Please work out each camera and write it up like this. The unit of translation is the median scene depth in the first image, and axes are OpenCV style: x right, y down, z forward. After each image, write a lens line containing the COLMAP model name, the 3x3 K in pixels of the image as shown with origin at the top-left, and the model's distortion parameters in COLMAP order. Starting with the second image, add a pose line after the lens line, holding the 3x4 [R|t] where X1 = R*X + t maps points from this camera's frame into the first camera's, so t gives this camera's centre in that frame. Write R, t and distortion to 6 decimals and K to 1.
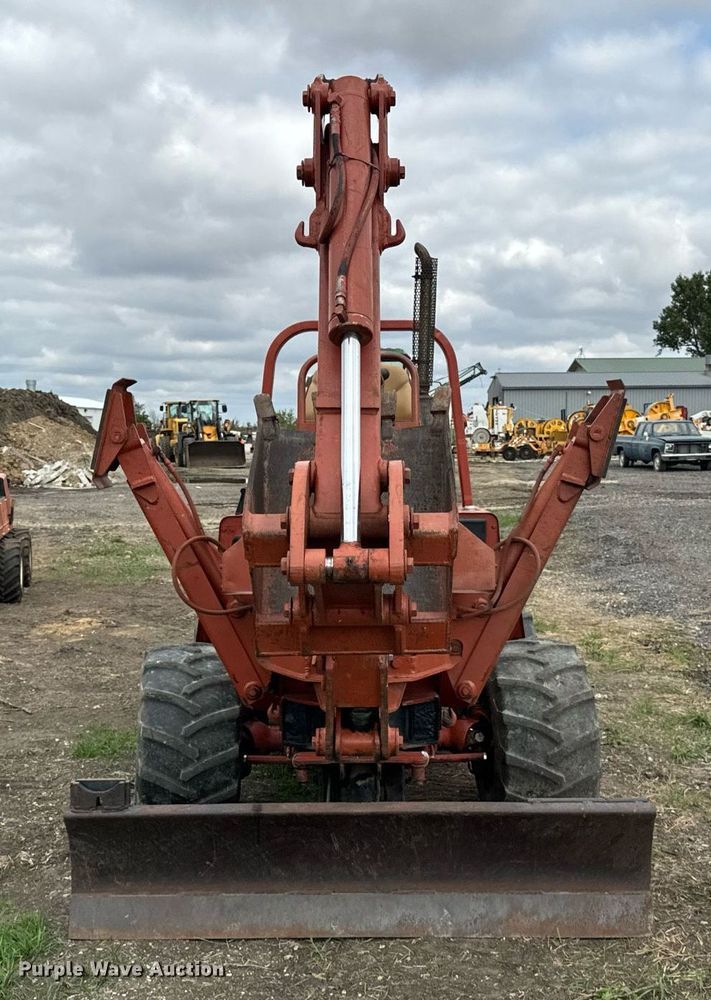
lens RADIAL K [[1292.9, 0, 357.7], [0, 1292.9, 534.6], [0, 0, 1]] dist [0.153640, -0.031914]
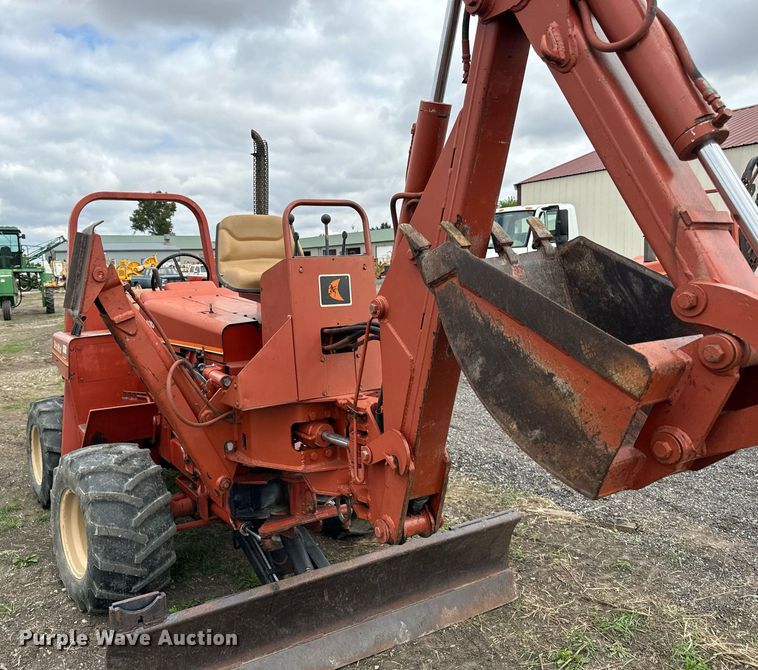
lens RADIAL K [[647.9, 0, 322.9], [0, 647.9, 333.9], [0, 0, 1]] dist [0.037506, -0.006041]
pose [[0.866215, -0.076911, 0.493718, -0.259040], [0.069868, 0.997019, 0.032733, -0.028479], [-0.494763, 0.006141, 0.869006, 0.384944]]
